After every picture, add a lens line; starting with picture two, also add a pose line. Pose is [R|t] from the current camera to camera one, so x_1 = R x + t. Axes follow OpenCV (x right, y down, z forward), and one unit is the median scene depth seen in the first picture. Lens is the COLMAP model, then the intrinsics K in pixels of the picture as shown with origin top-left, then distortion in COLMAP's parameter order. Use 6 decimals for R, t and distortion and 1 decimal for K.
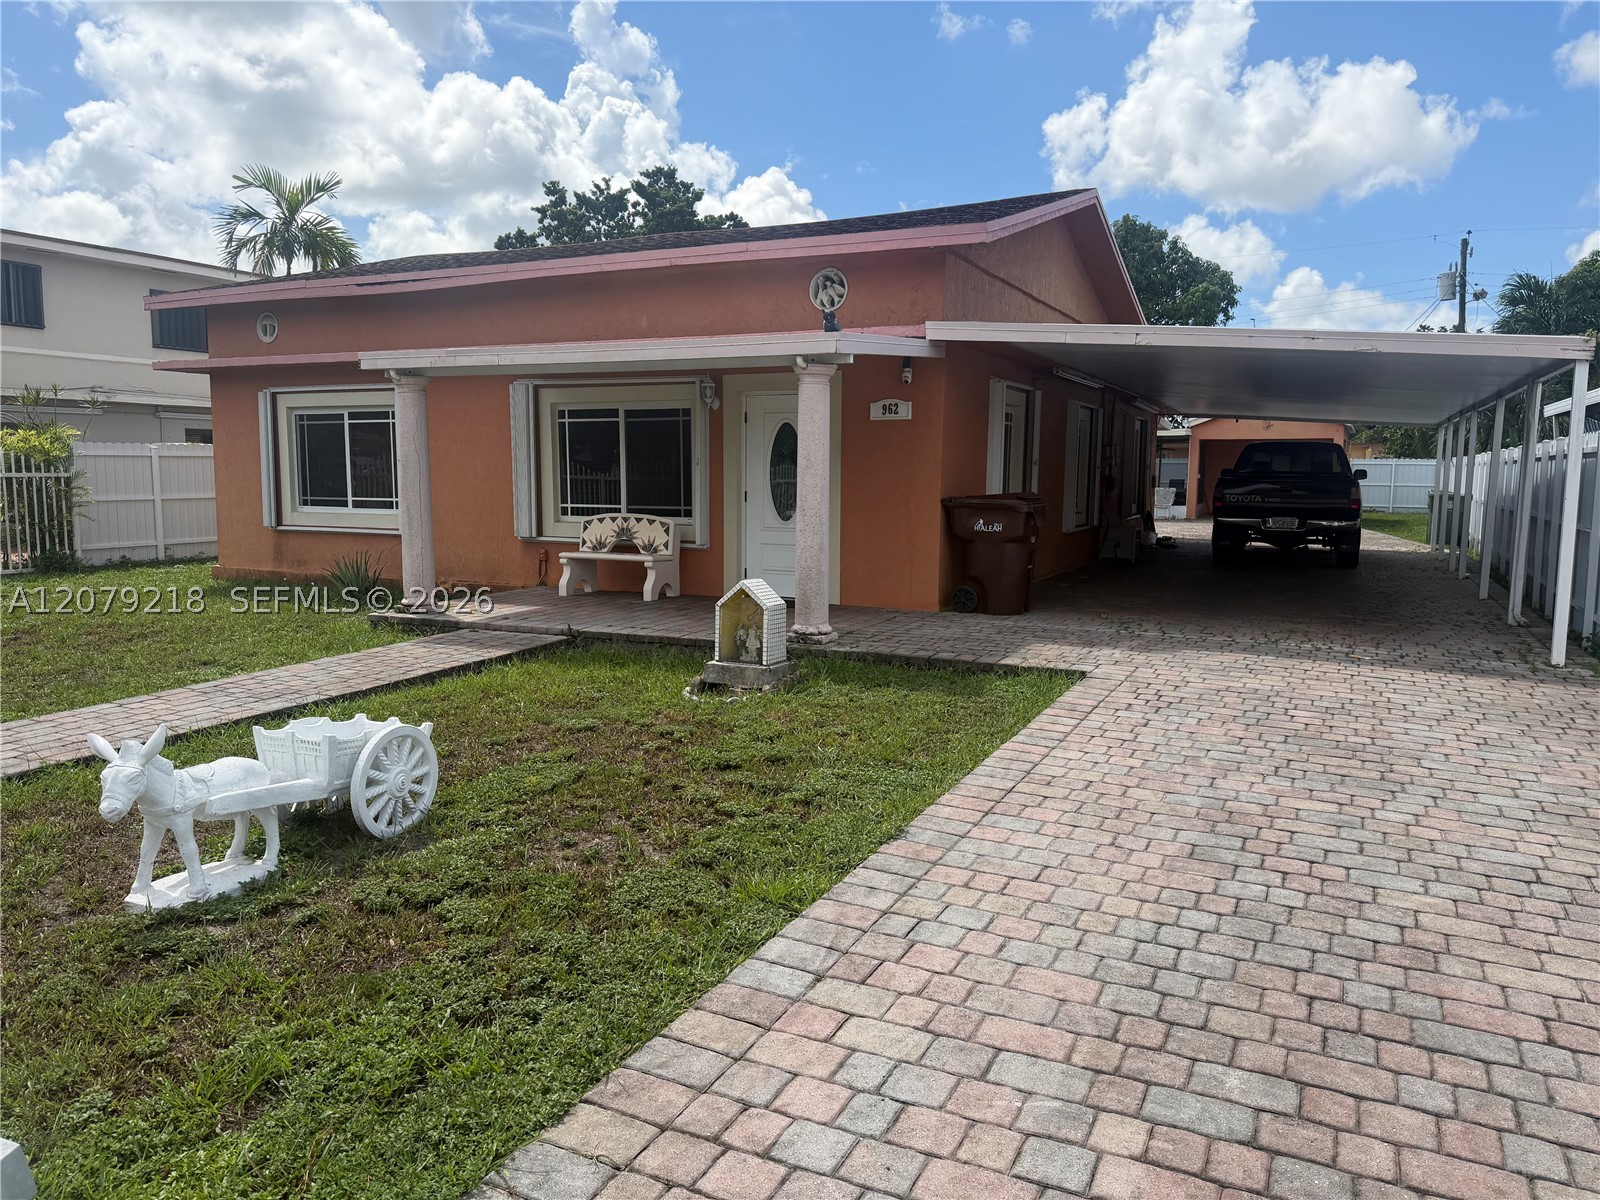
lens RADIAL K [[1167.1, 0, 772.7], [0, 1167.1, 603.3], [0, 0, 1]] dist [0.135065, -0.095466]
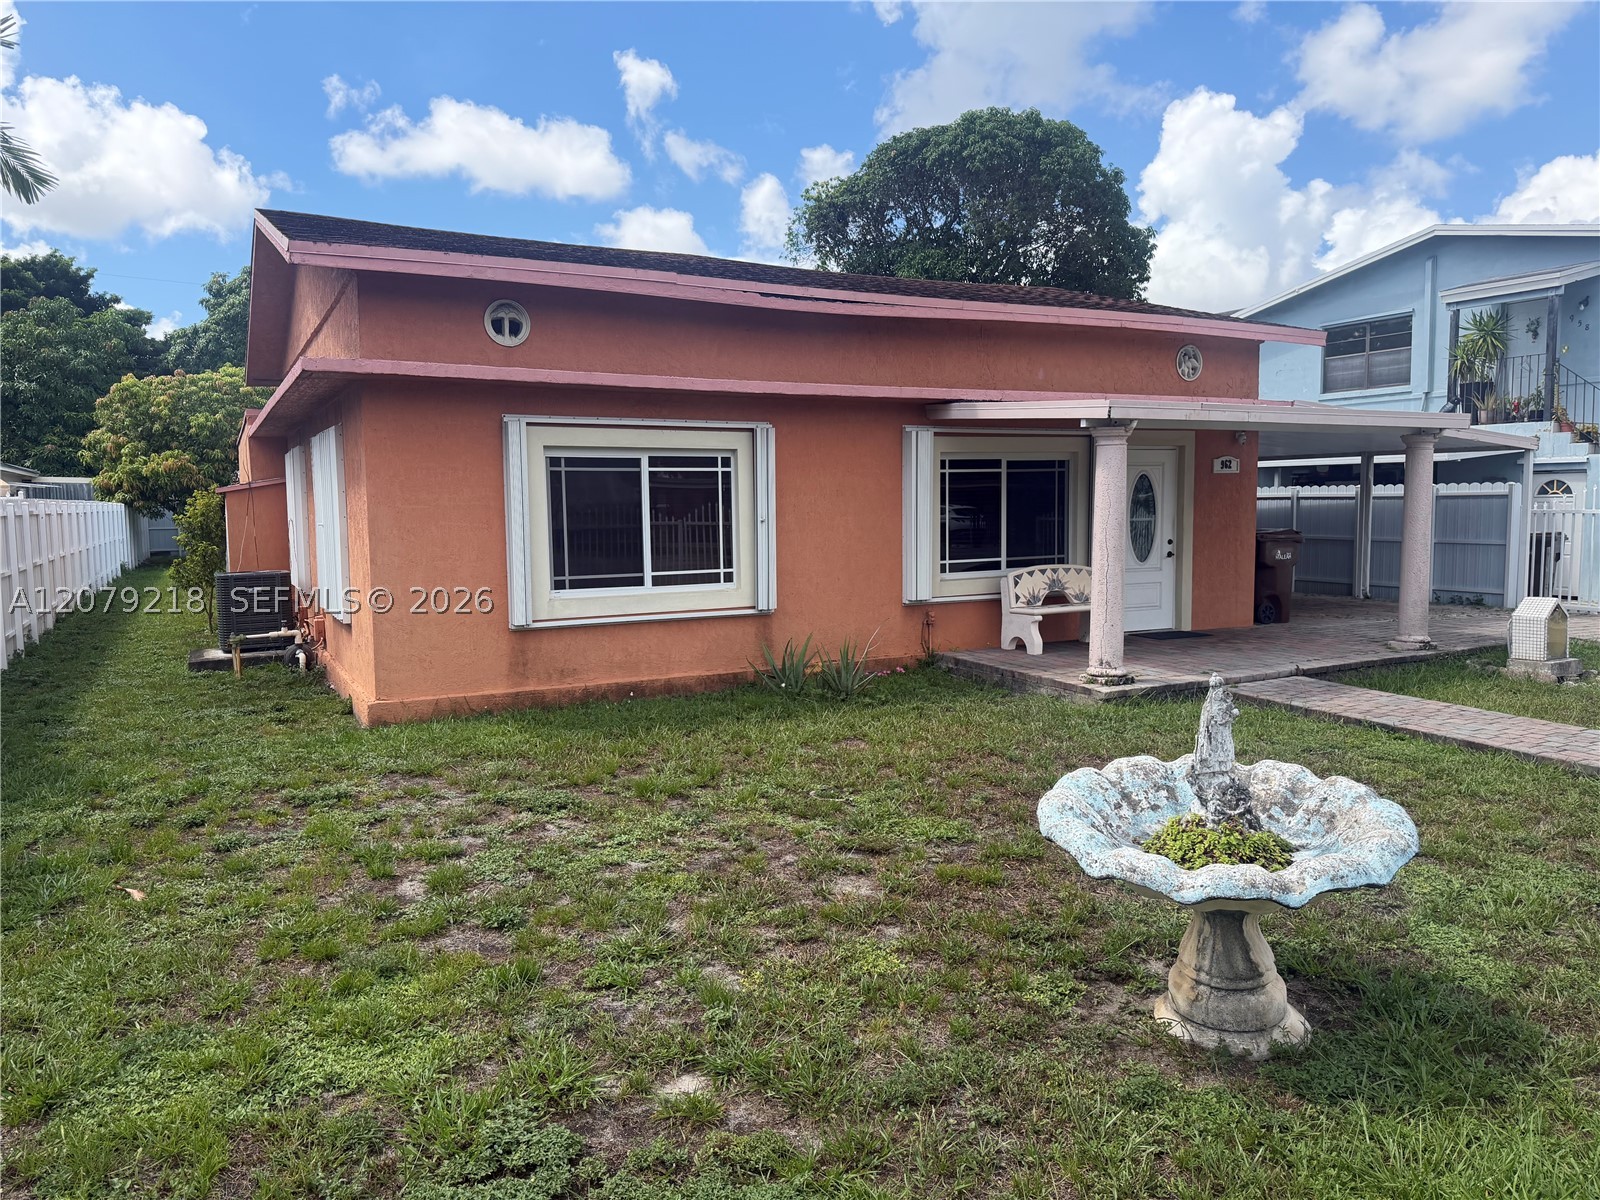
lens RADIAL K [[1122.1, 0, 807.2], [0, 1122.1, 610.5], [0, 0, 1]] dist [0.132081, -0.127310]
pose [[0.568174, -0.093332, 0.817598, -0.966215], [0.106773, 0.993510, 0.039214, -0.091744], [-0.815952, 0.065017, 0.574452, 0.580510]]
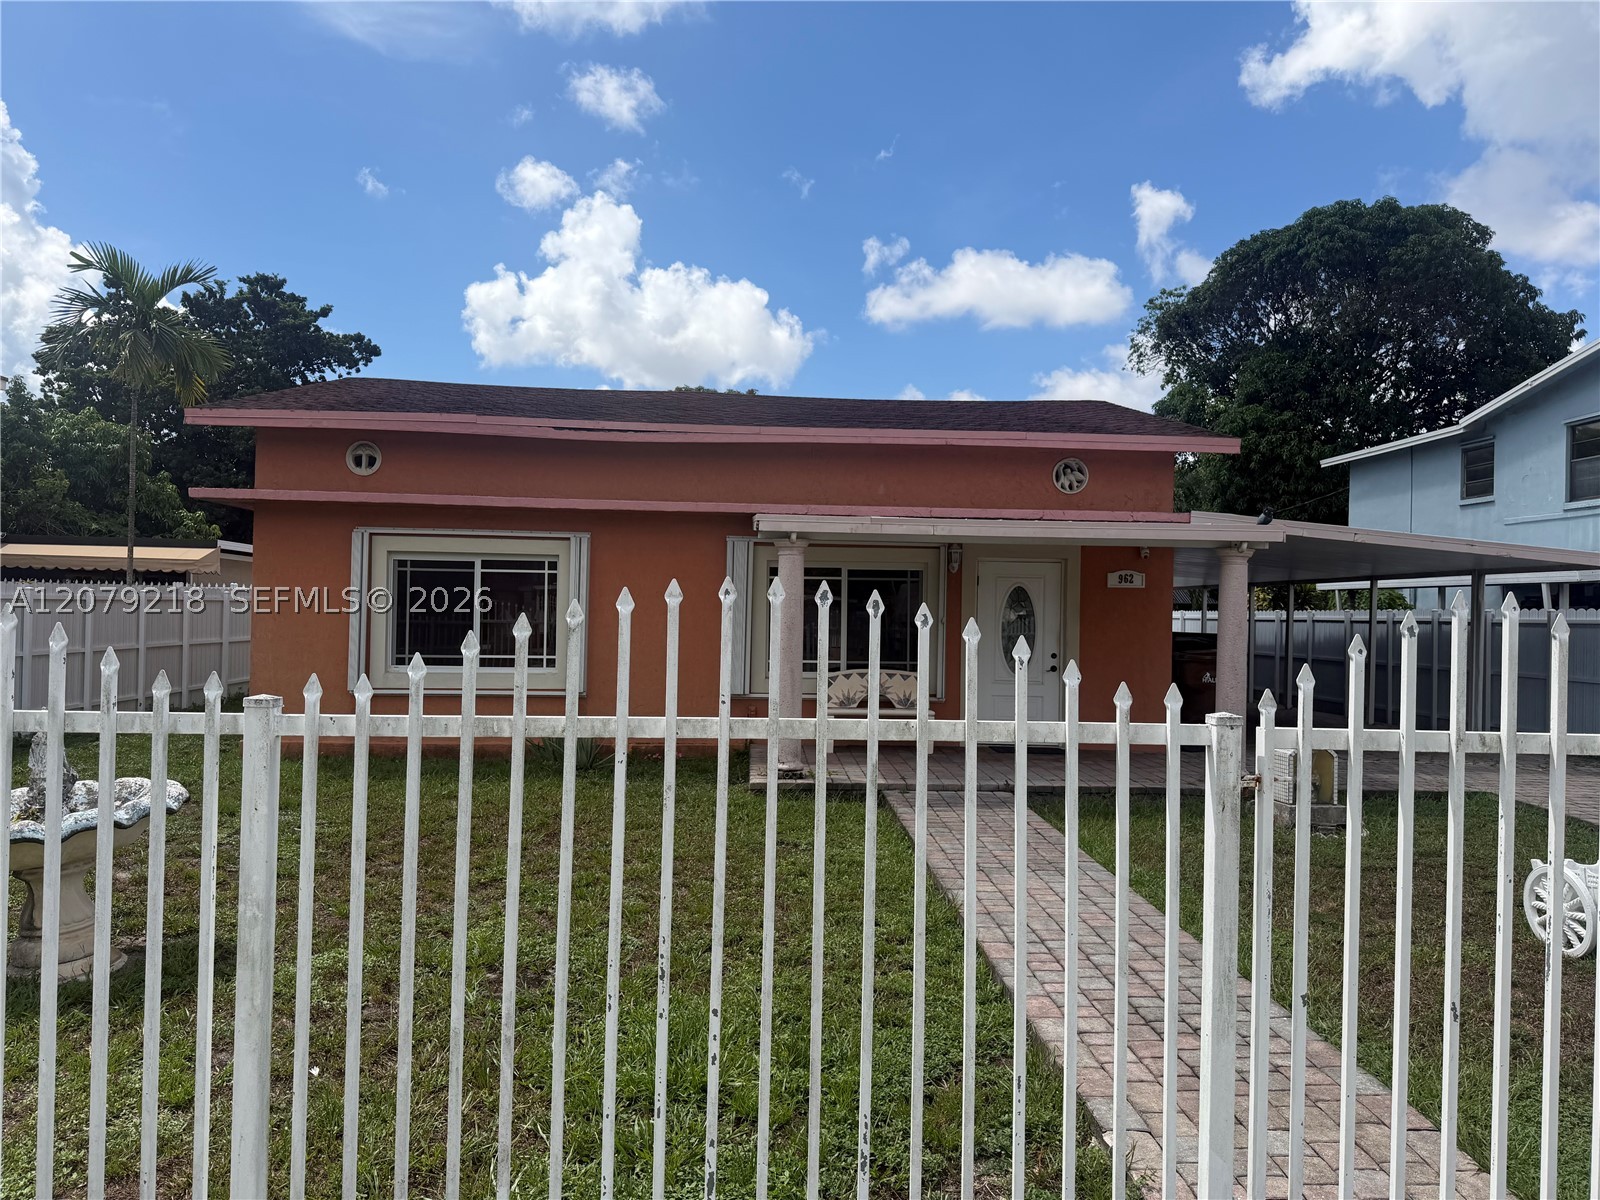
lens RADIAL K [[1122.1, 0, 807.2], [0, 1122.1, 610.5], [0, 0, 1]] dist [0.132081, -0.127310]
pose [[0.864232, 0.009451, 0.503005, -0.631911], [0.043301, 0.994716, -0.093086, -0.036397], [-0.501226, 0.102229, 0.859256, 0.162553]]
